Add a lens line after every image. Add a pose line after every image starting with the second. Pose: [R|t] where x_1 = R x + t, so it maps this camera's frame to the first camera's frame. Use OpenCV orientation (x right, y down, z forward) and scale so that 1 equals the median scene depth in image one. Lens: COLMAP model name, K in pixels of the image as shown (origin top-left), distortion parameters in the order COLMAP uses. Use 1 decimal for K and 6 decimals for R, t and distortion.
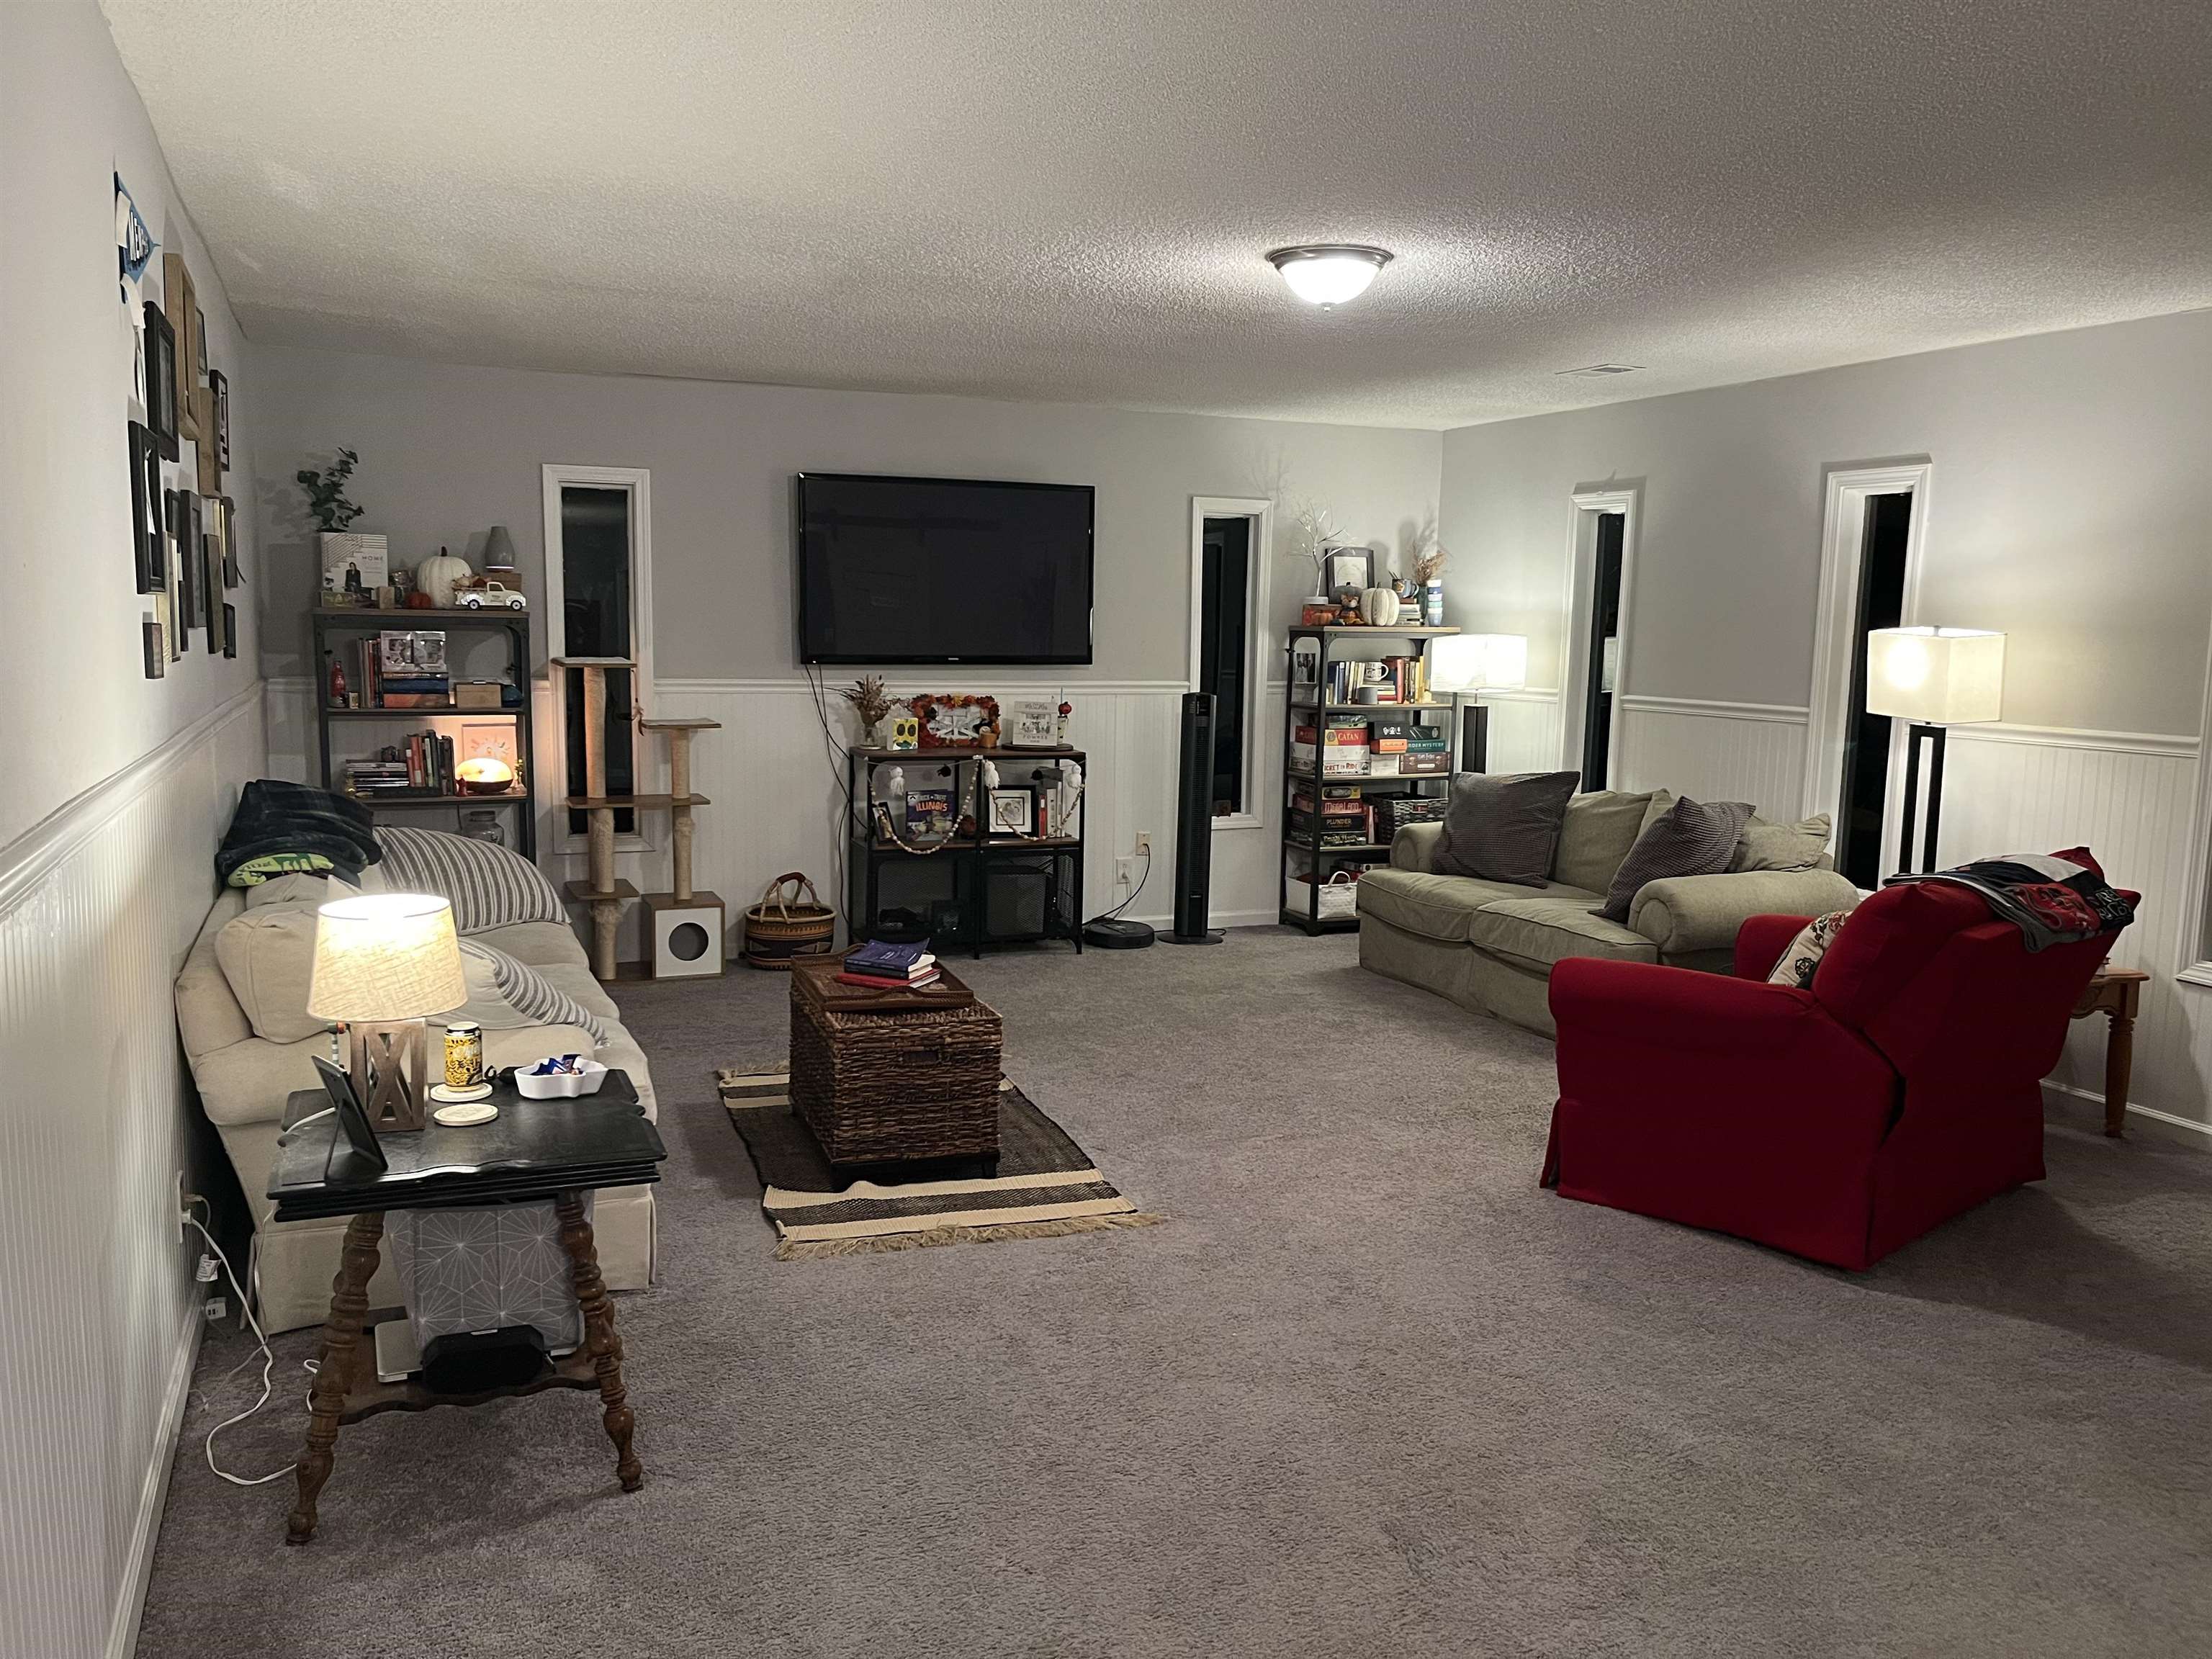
lens RADIAL K [[1681.5, 0, 1093.5], [0, 1681.5, 832.7], [0, 0, 1]] dist [0.056431, -0.078555]
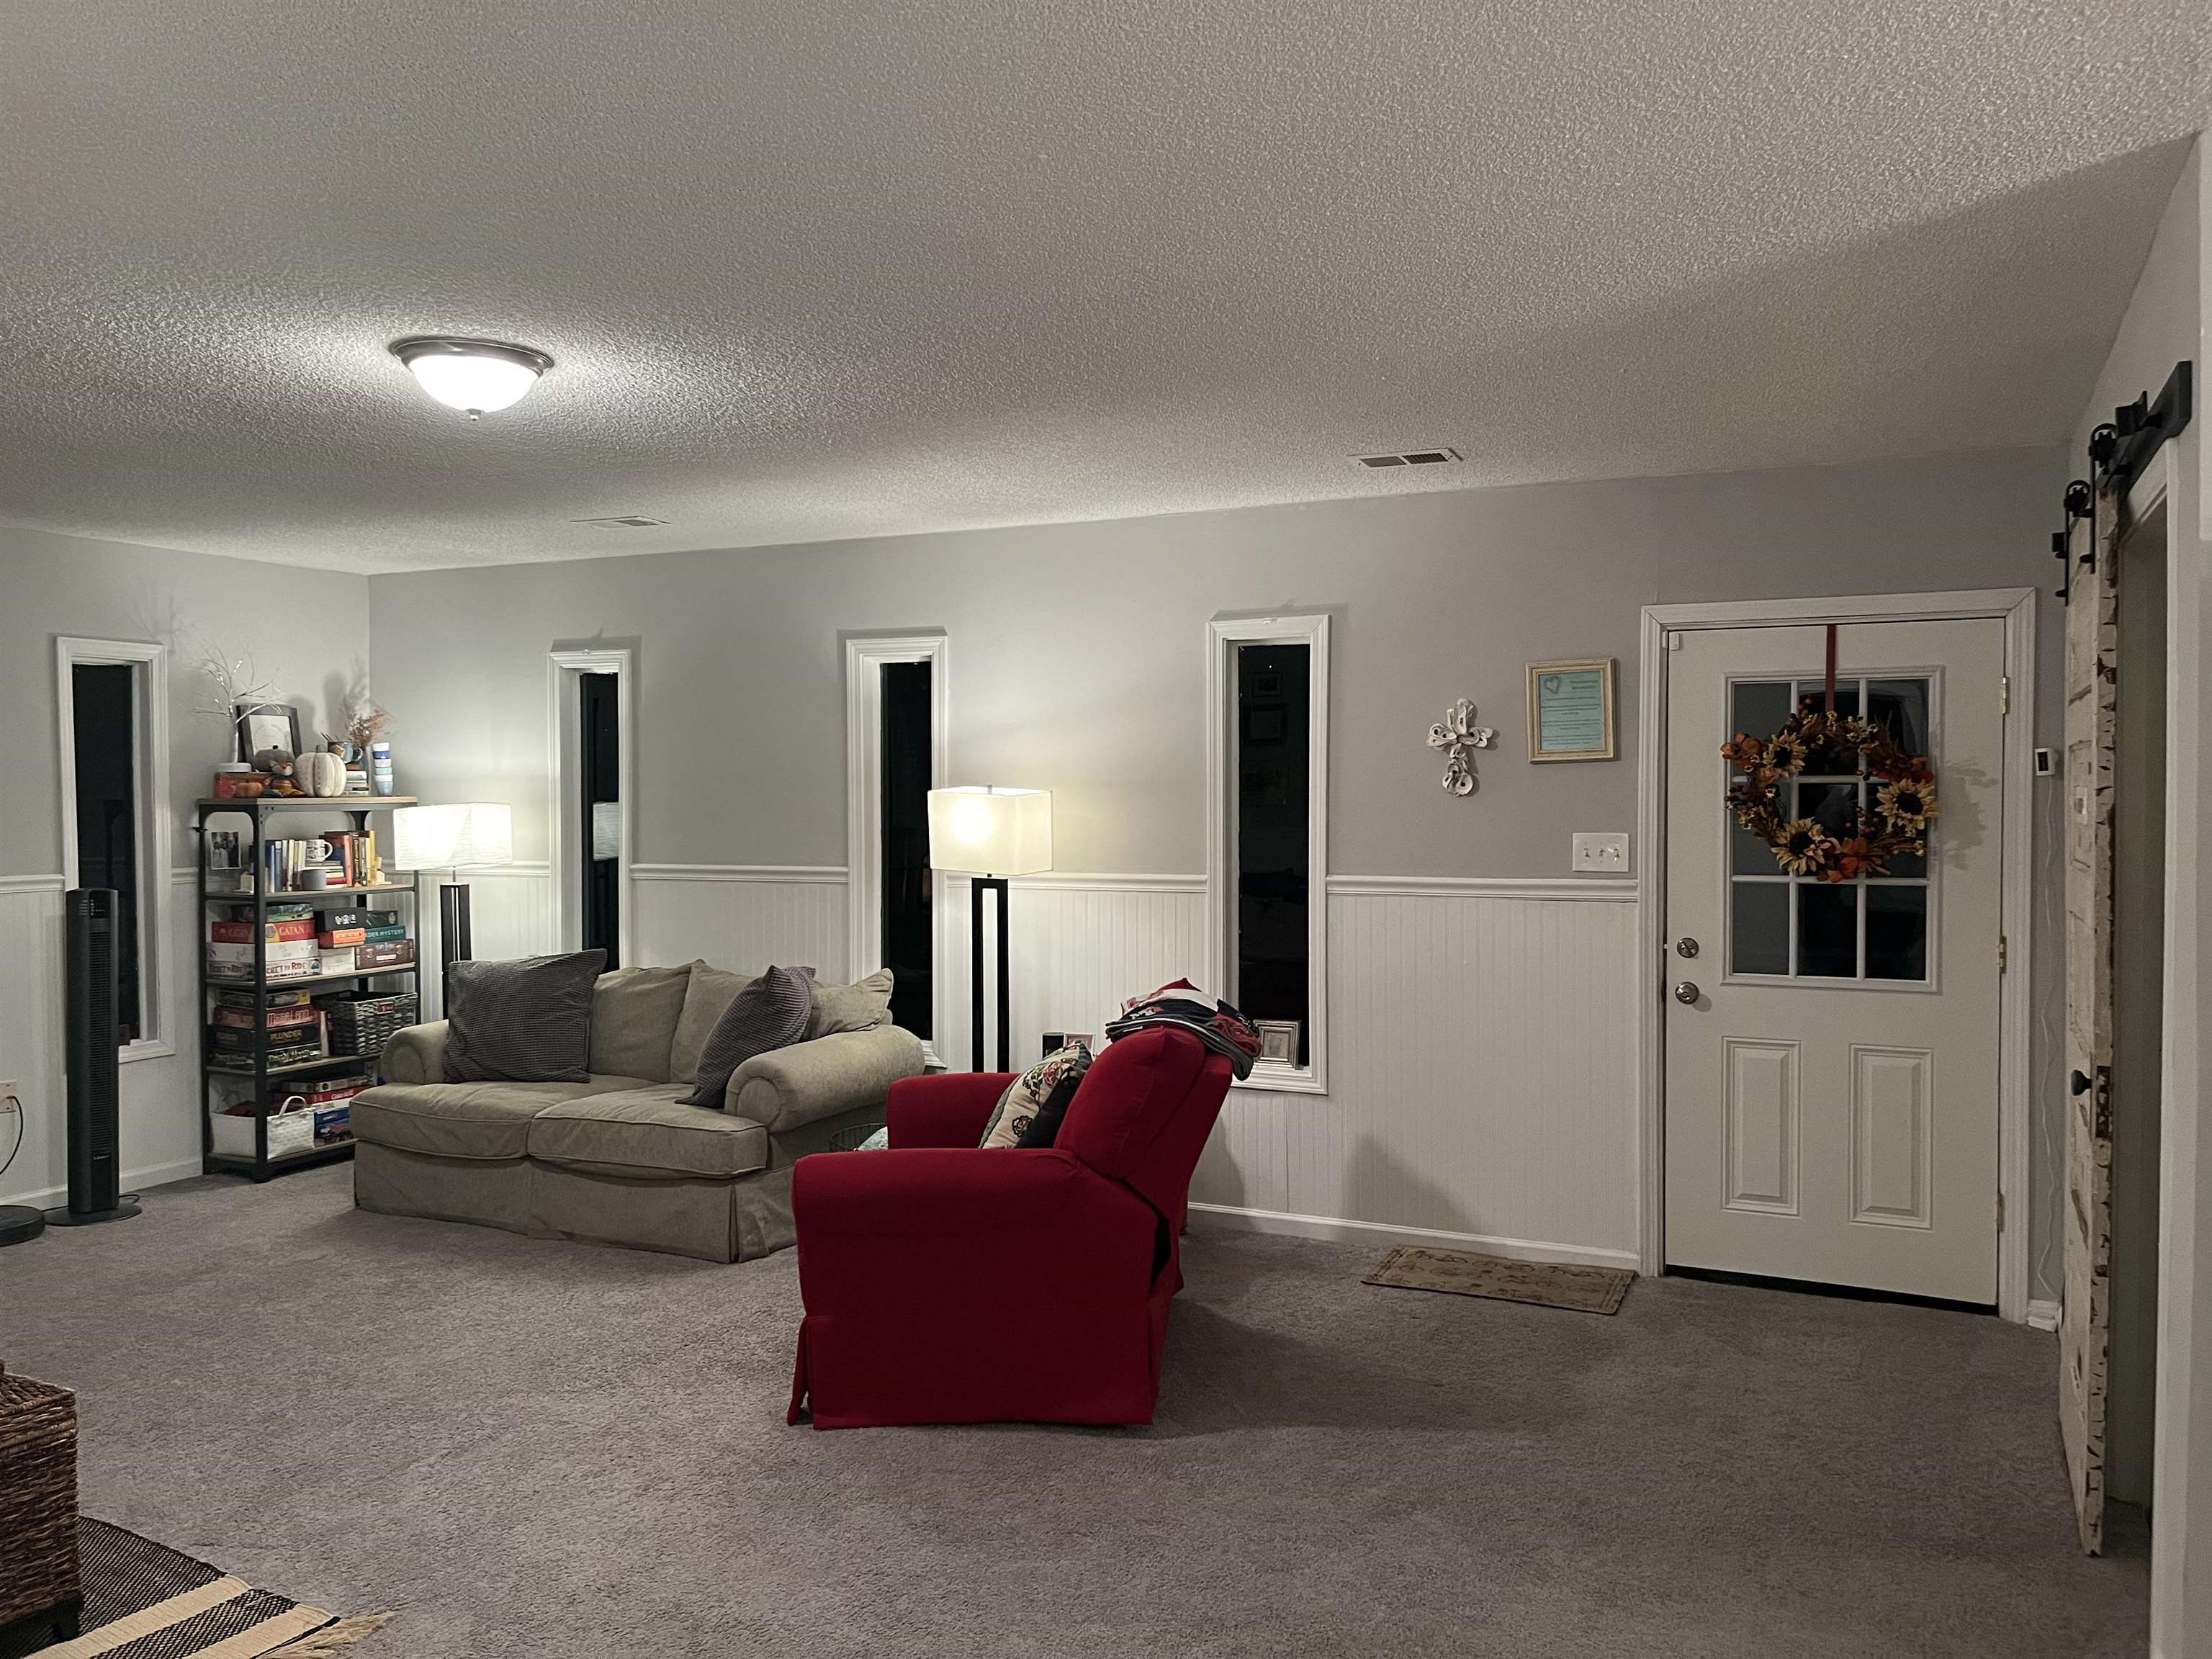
lens RADIAL K [[1681.5, 0, 1090.2], [0, 1681.5, 819.9], [0, 0, 1]] dist [0.056431, -0.078555]
pose [[0.739194, -0.033625, 0.672652, -0.153016], [0.102997, 0.992649, -0.063564, -0.023384], [-0.665570, 0.116267, 0.737224, 0.159464]]
